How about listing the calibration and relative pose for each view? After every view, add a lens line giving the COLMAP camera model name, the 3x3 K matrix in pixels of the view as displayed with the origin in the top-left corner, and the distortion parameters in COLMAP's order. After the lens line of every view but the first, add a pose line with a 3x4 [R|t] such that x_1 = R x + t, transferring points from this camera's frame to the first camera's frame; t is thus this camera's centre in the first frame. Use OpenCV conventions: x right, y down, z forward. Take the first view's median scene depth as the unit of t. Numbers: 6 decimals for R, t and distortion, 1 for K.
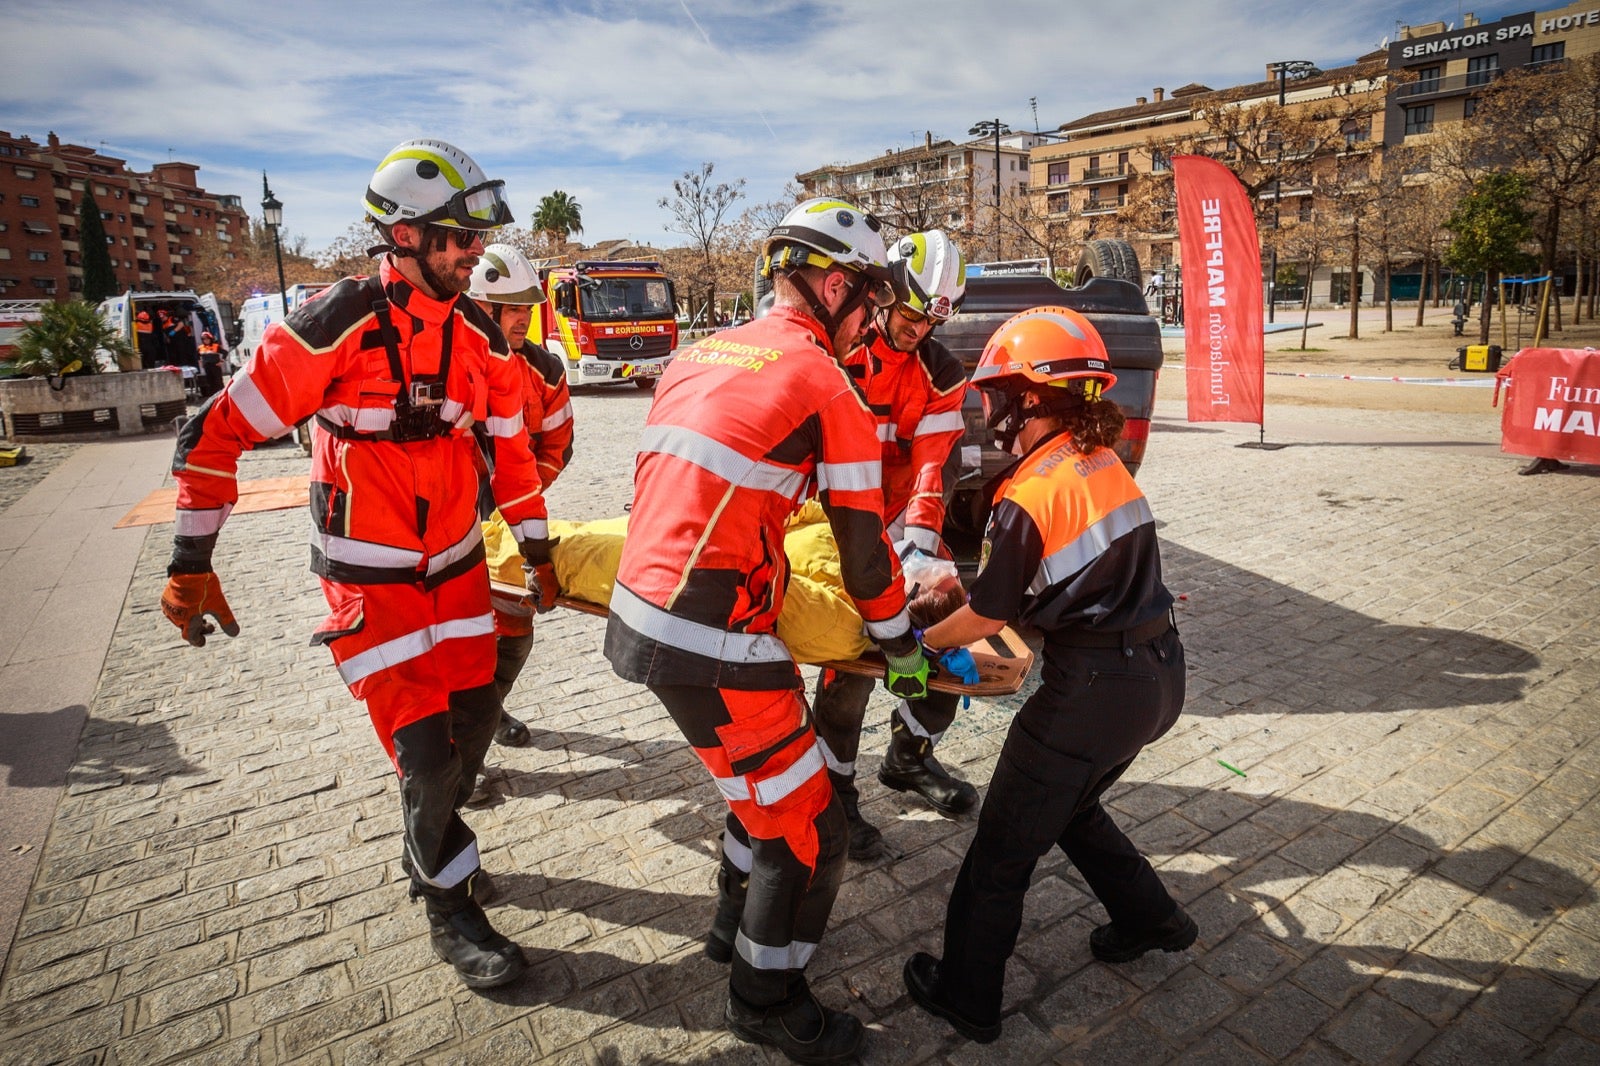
lens RADIAL K [[863.0, 0, 804.5], [0, 863.0, 503.0], [0, 0, 1]] dist [-0.049263, 0.018605]
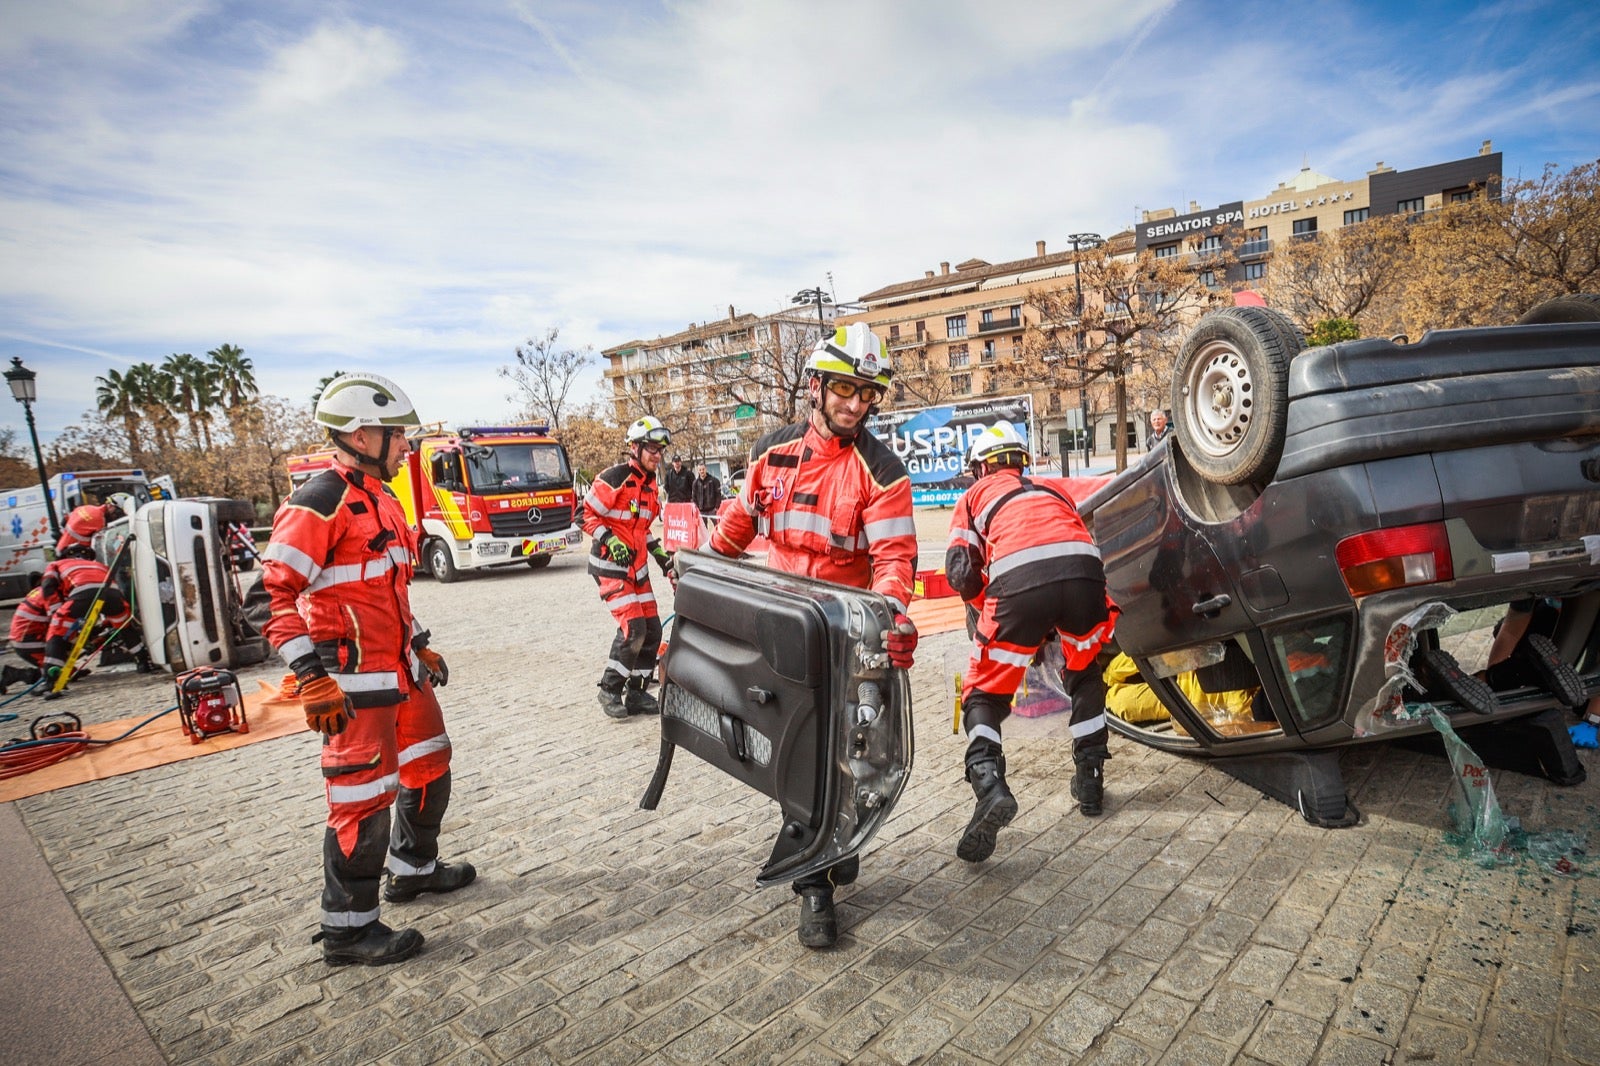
lens RADIAL K [[863.0, 0, 859.5], [0, 863.0, 614.0], [0, 0, 1]] dist [-0.049263, 0.018605]
pose [[0.962483, -0.092565, 0.255066, -0.055557], [0.108811, 0.992789, -0.050304, -0.002772], [-0.248571, 0.076171, 0.965614, 0.037515]]
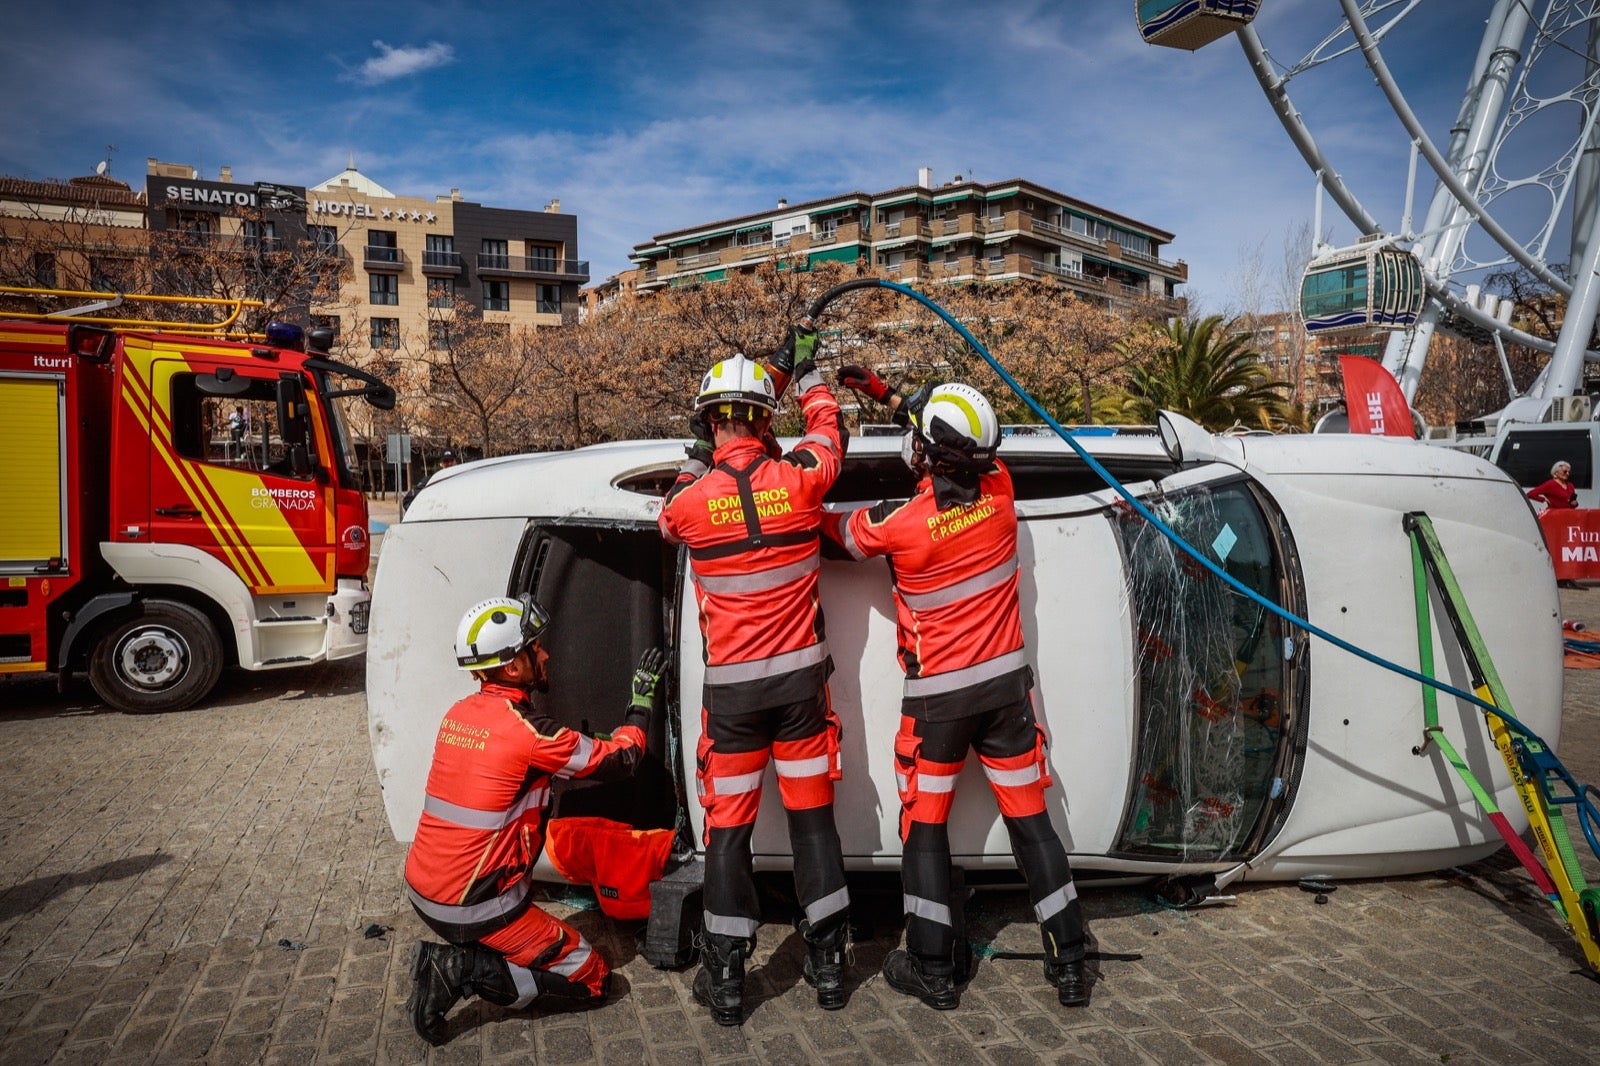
lens RADIAL K [[1153.2, 0, 825.4], [0, 1153.2, 522.5], [0, 0, 1]] dist [0.006362, 0.023308]
pose [[0.330937, -0.003384, 0.943647, -0.330122], [0.202421, 0.976971, -0.067485, -0.059488], [-0.921687, 0.213347, 0.324001, 0.318120]]
